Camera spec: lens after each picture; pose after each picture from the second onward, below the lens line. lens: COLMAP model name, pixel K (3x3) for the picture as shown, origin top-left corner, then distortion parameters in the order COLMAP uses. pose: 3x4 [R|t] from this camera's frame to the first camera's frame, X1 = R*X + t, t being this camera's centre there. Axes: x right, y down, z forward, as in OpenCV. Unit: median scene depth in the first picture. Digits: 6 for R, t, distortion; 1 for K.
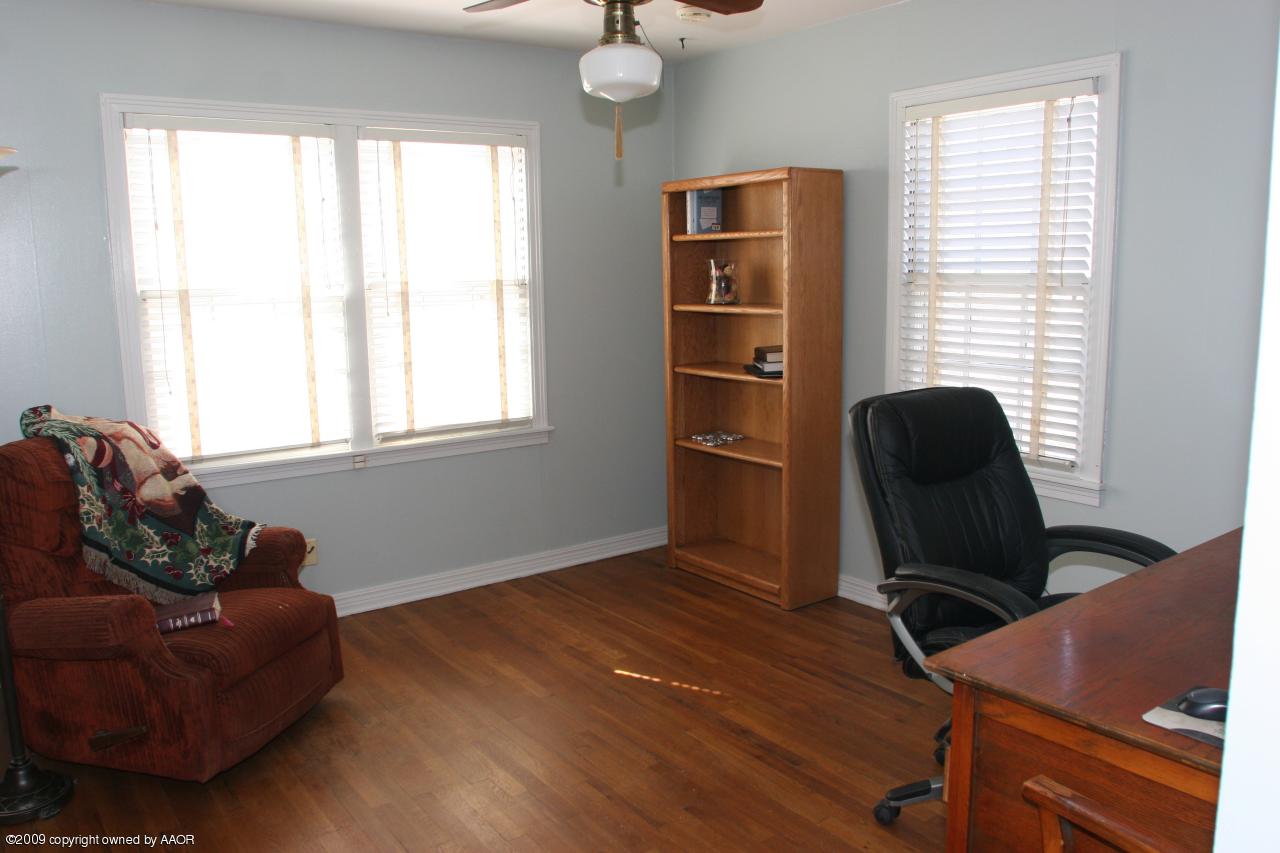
lens RADIAL K [[998.9, 0, 627.4], [0, 998.9, 425.5], [0, 0, 1]] dist [-0.095109, 0.061108]
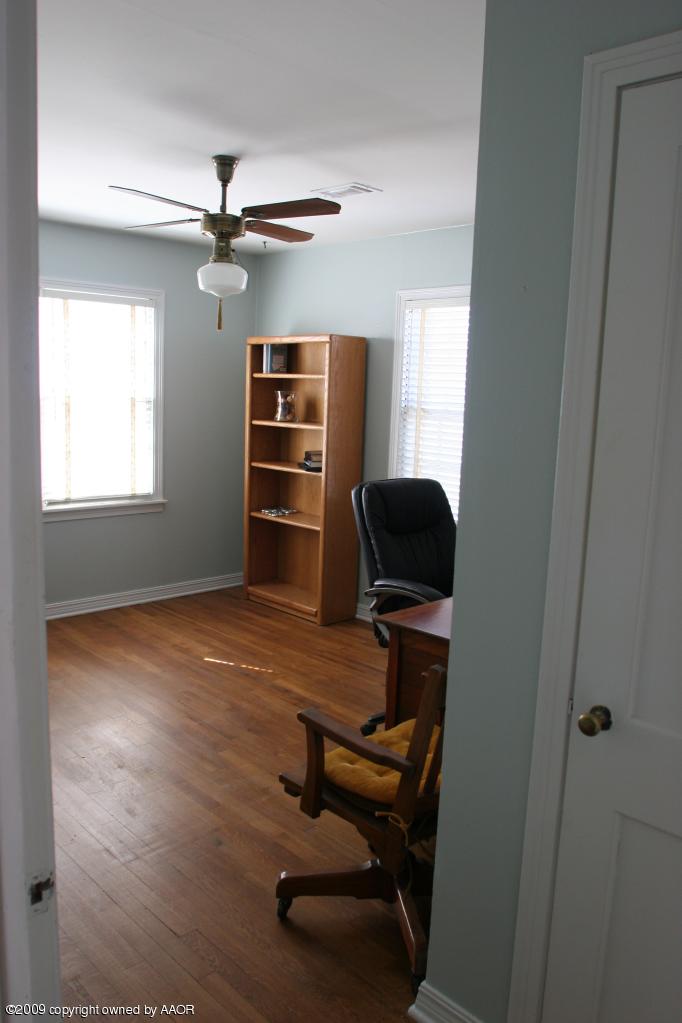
lens RADIAL K [[798.4, 0, 340.7], [0, 798.4, 517.8], [0, 0, 1]] dist [-0.095109, 0.061108]
pose [[0.987627, 0.031061, 0.153714, -0.001263], [-0.031690, 0.999496, 0.001641, 0.019990], [-0.153586, -0.006492, 0.988114, -0.212677]]
